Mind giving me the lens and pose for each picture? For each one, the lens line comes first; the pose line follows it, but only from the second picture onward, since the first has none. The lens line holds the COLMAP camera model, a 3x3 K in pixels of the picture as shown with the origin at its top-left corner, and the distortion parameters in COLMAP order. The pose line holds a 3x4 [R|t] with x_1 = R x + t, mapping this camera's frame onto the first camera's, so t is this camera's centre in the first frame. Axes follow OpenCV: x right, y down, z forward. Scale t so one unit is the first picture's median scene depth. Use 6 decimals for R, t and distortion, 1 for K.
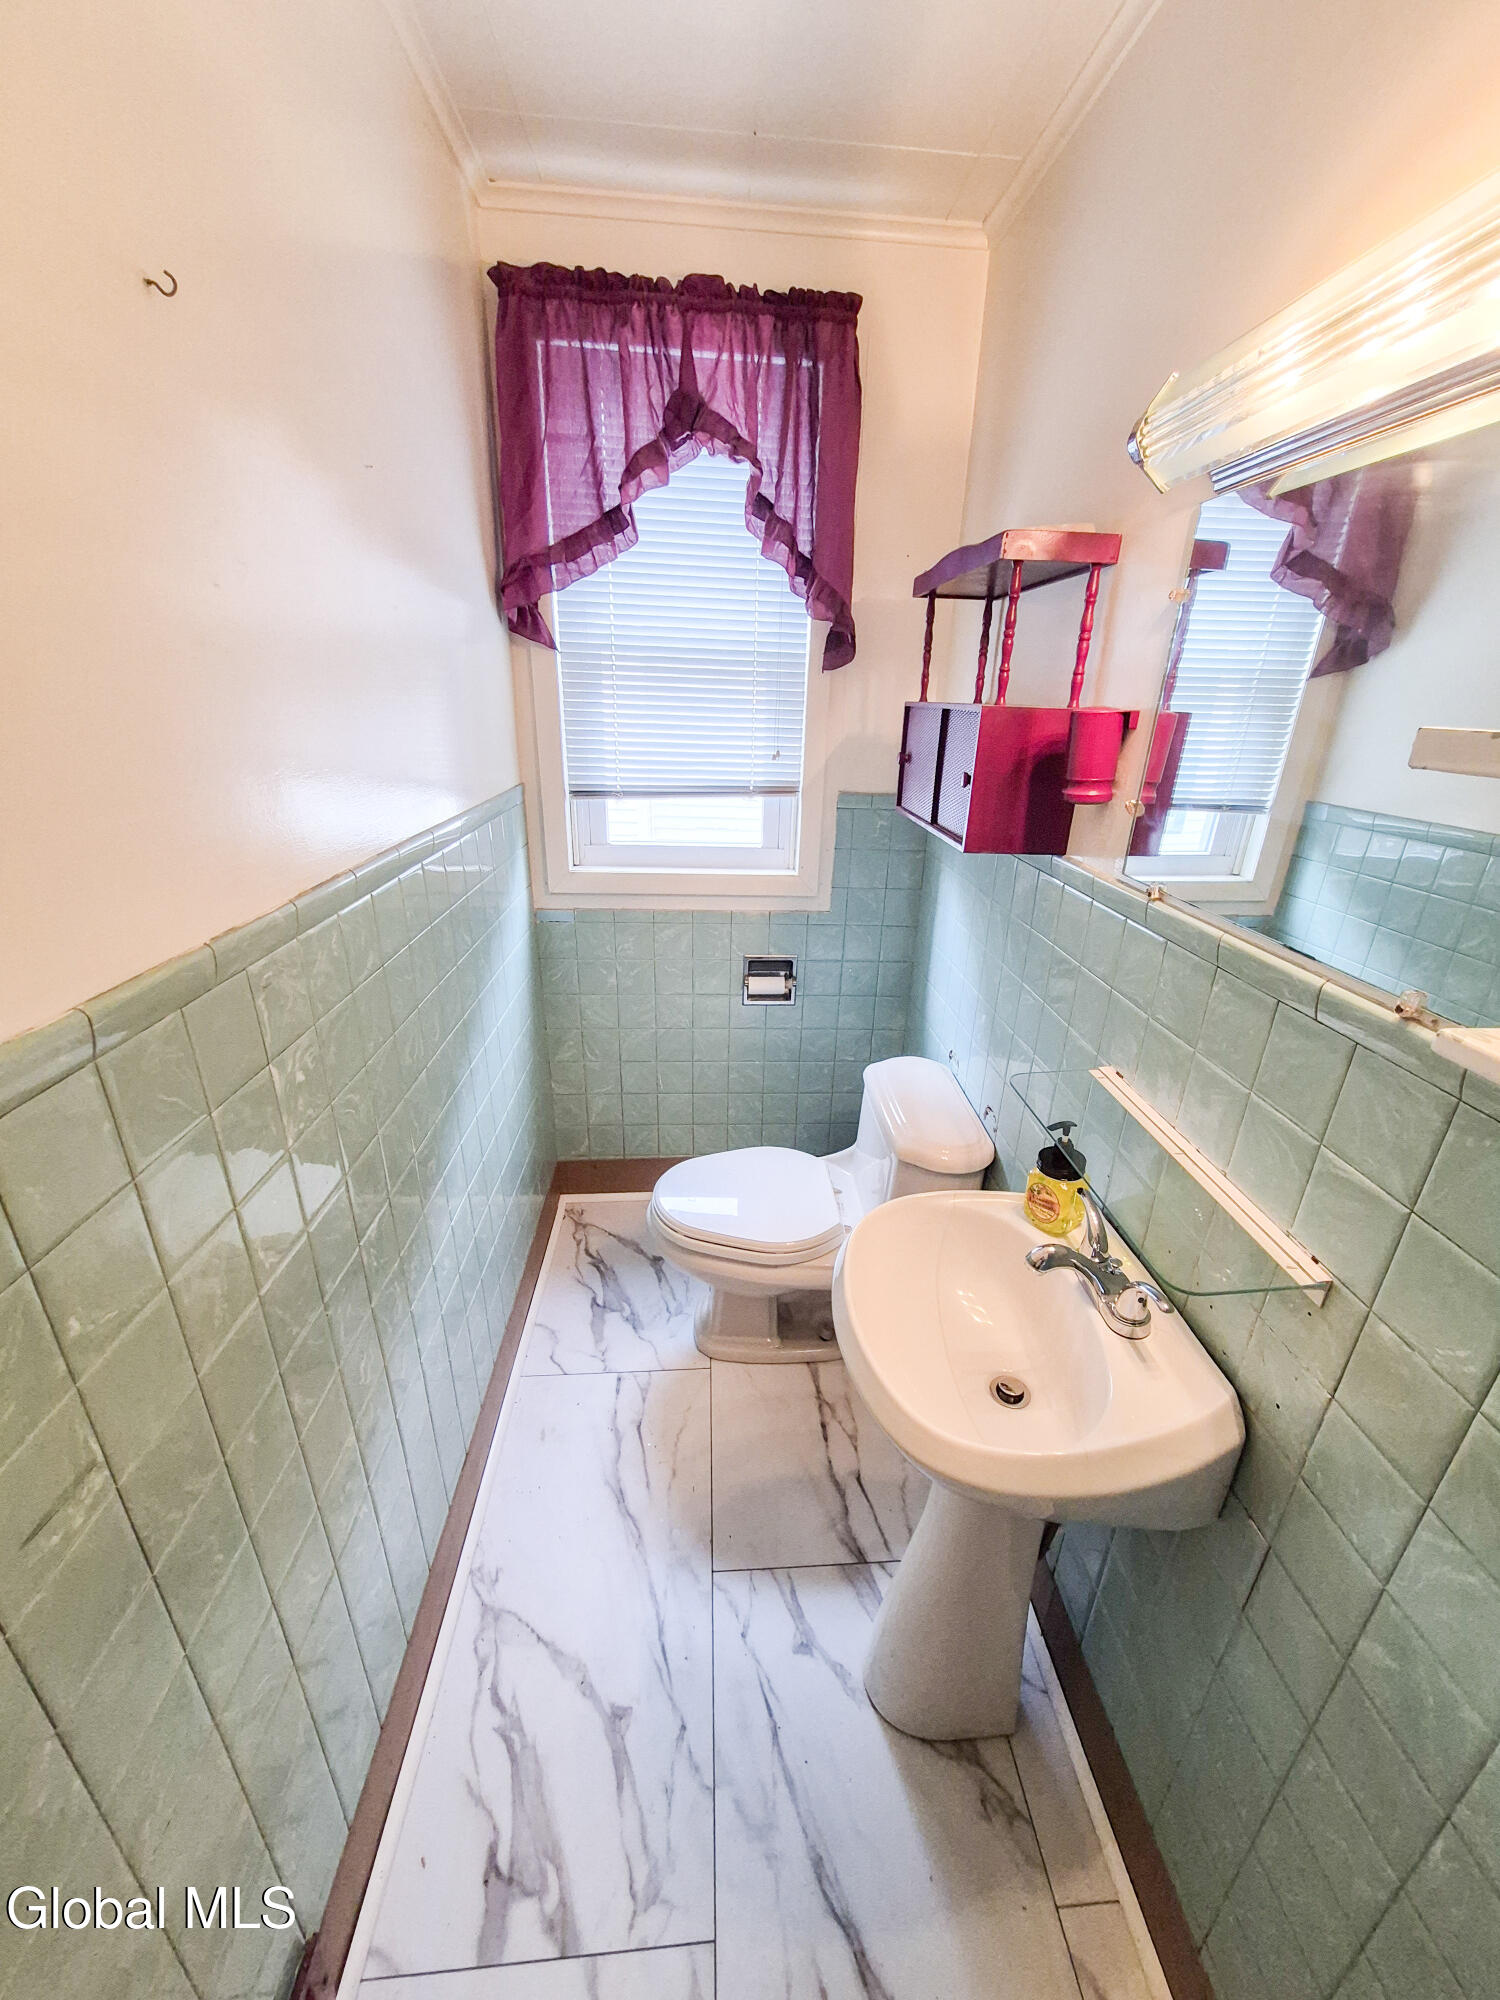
lens RADIAL K [[782.2, 0, 778.6], [0, 782.2, 1015.0], [0, 0, 1]] dist [0.003970, -0.003465]
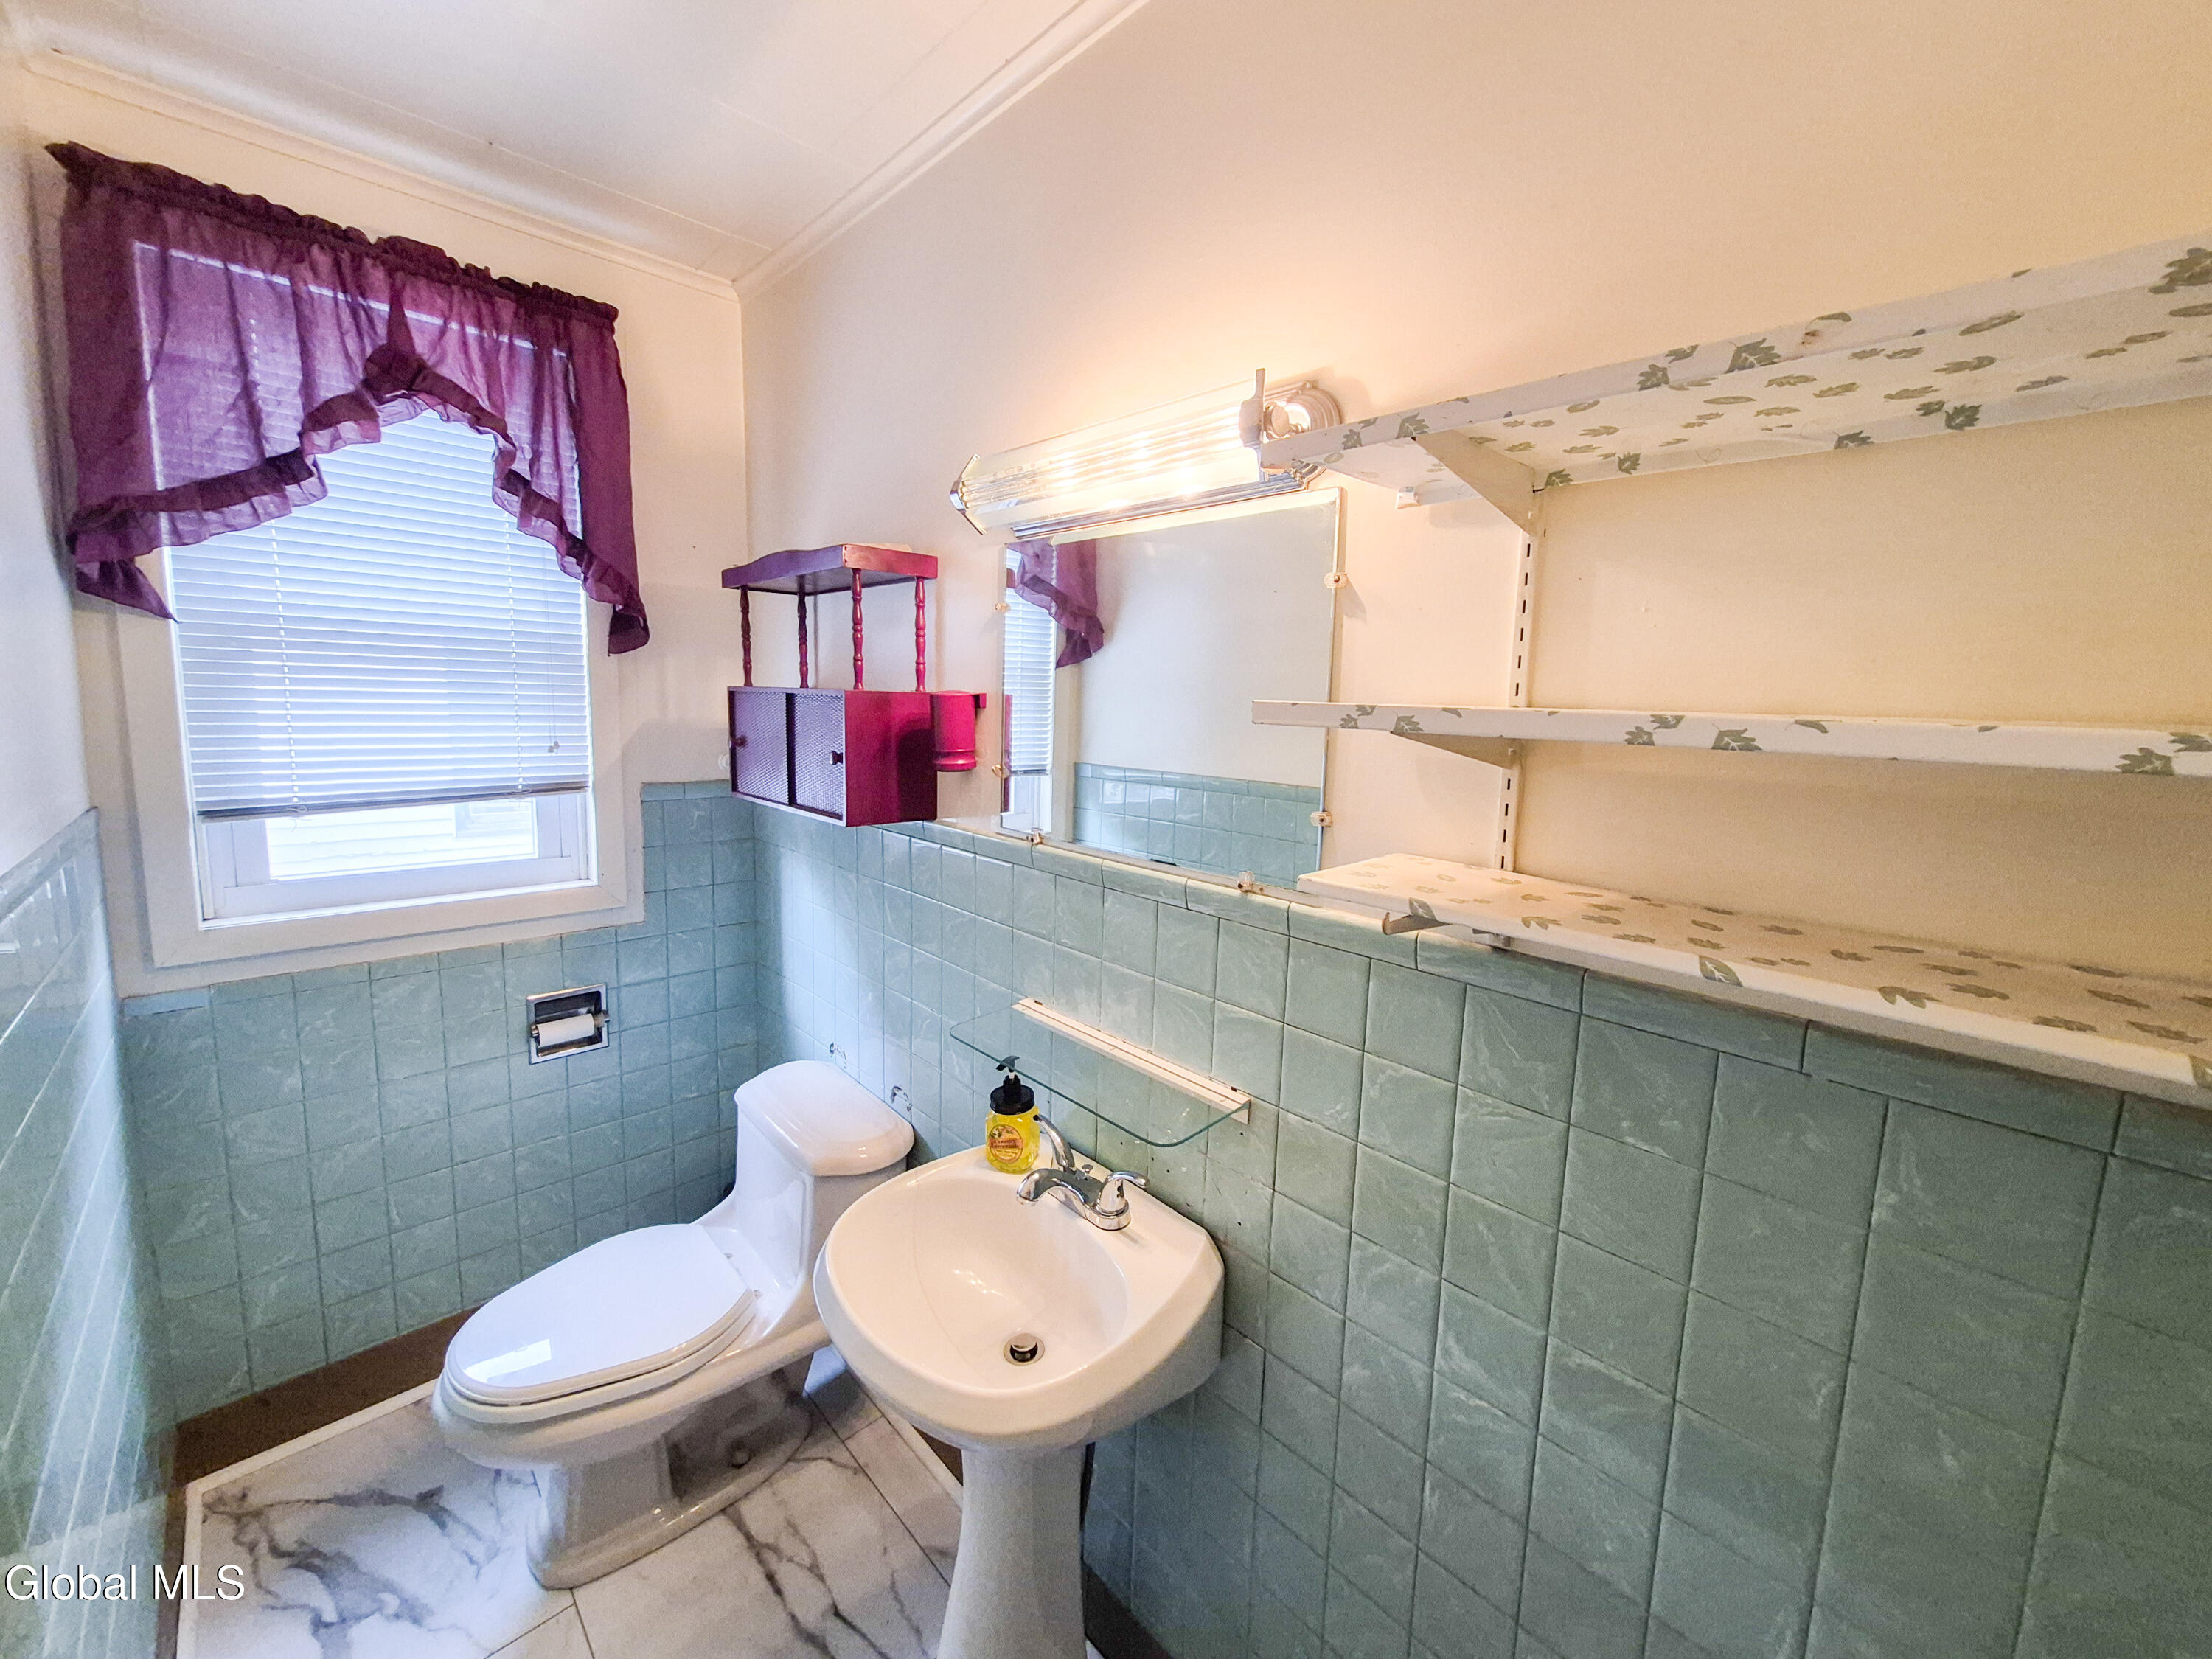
lens RADIAL K [[864.5, 0, 1121.8], [0, 864.5, 800.3], [0, 0, 1]] dist [0.000888, -0.000035]
pose [[0.770337, -0.086458, 0.631748, -0.147622], [0.239437, 0.957482, -0.160928, 0.018448], [-0.590974, 0.275233, 0.758285, -0.049419]]
